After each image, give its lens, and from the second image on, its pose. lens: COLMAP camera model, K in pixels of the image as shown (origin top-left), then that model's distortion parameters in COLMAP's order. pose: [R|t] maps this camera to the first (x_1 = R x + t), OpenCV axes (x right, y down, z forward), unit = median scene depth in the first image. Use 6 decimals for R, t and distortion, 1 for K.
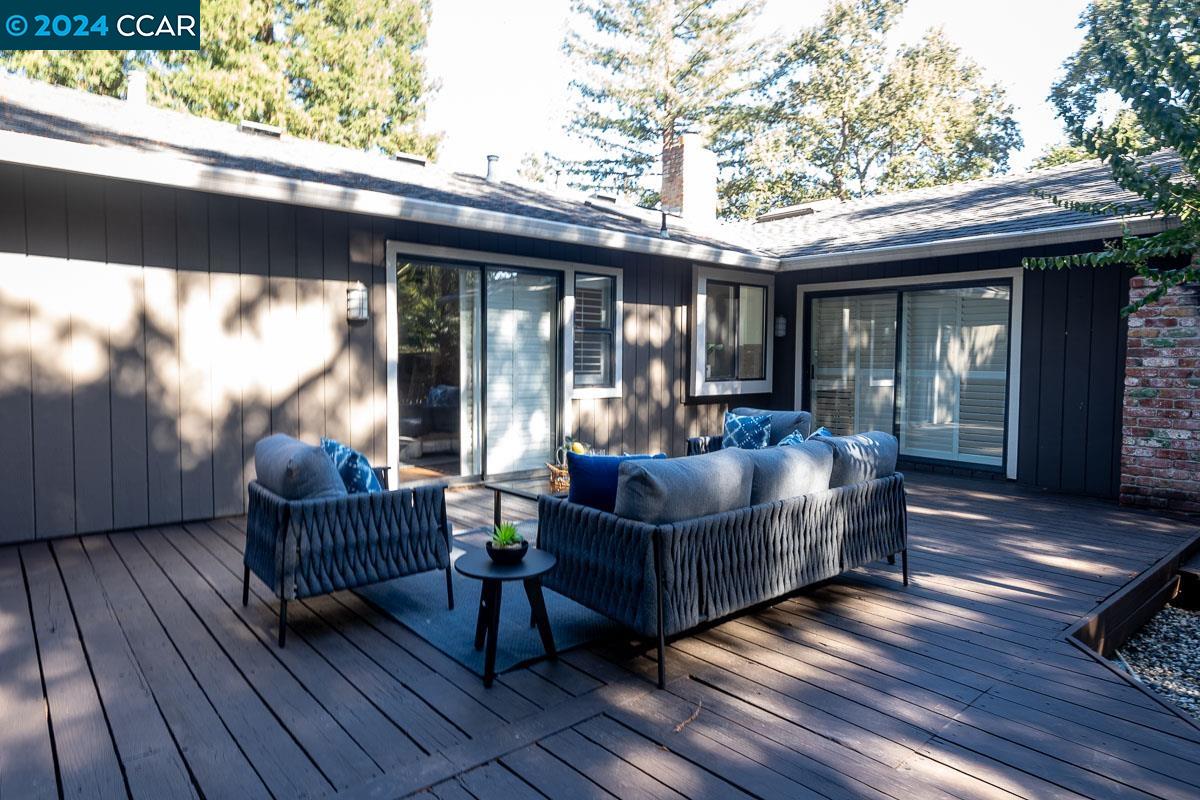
lens RADIAL K [[698.9, 0, 595.8], [0, 698.9, 396.3], [0, 0, 1]] dist [-0.023219, 0.031440]
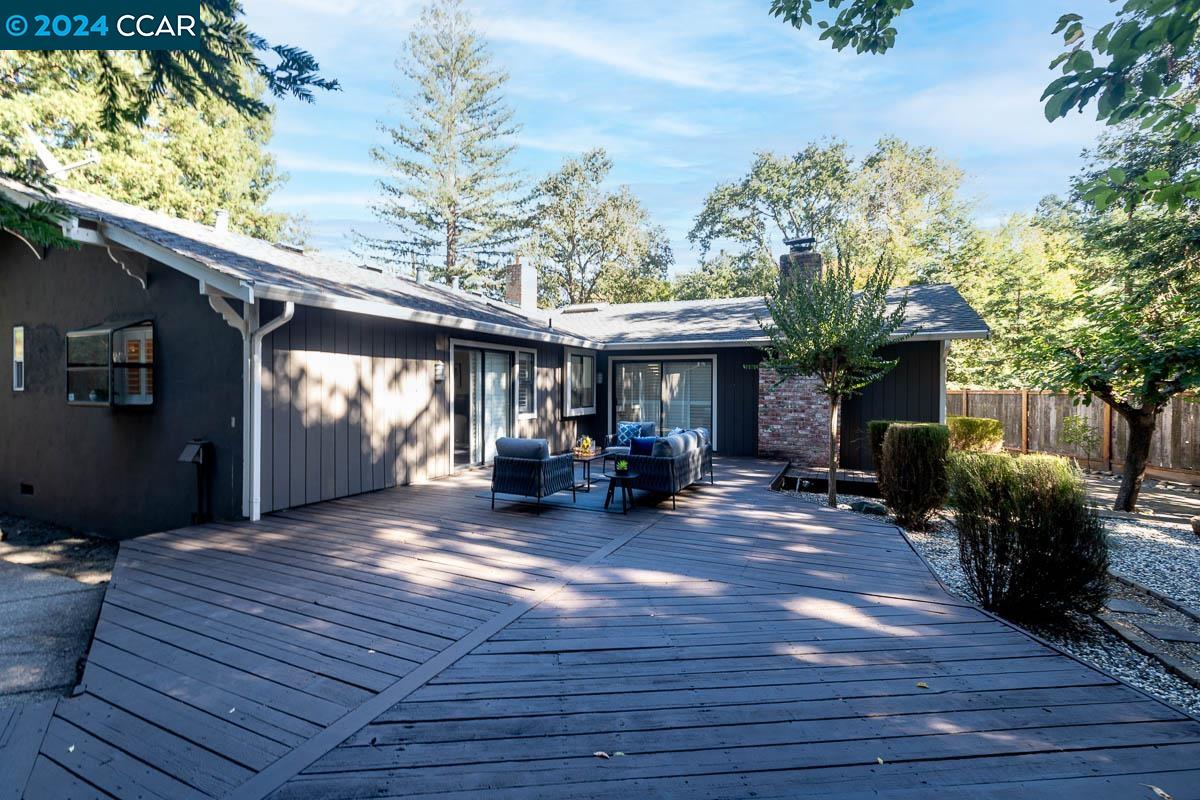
lens RADIAL K [[533.2, 0, 597.1], [0, 533.2, 396.8], [0, 0, 1]] dist [0.012383, 0.000416]
pose [[0.910136, -0.011914, 0.414138, -0.379401], [0.027088, 0.999159, -0.030786, -0.007378], [-0.413423, 0.039238, 0.909693, -0.331971]]
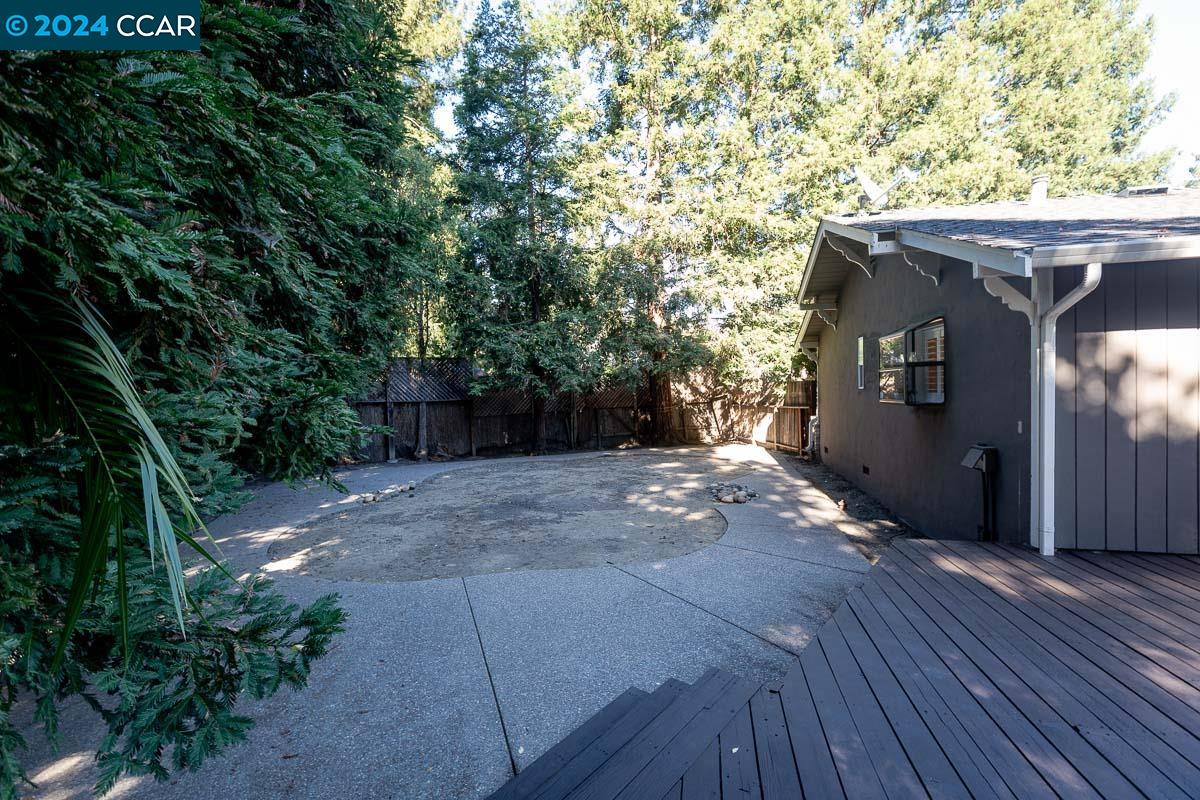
lens RADIAL K [[533.2, 0, 597.1], [0, 533.2, 396.8], [0, 0, 1]] dist [0.012383, 0.000416]
pose [[0.601973, -0.005970, -0.798494, -0.334149], [-0.021768, 0.999478, -0.023884, -0.018056], [0.798220, 0.031759, 0.601529, -0.203577]]
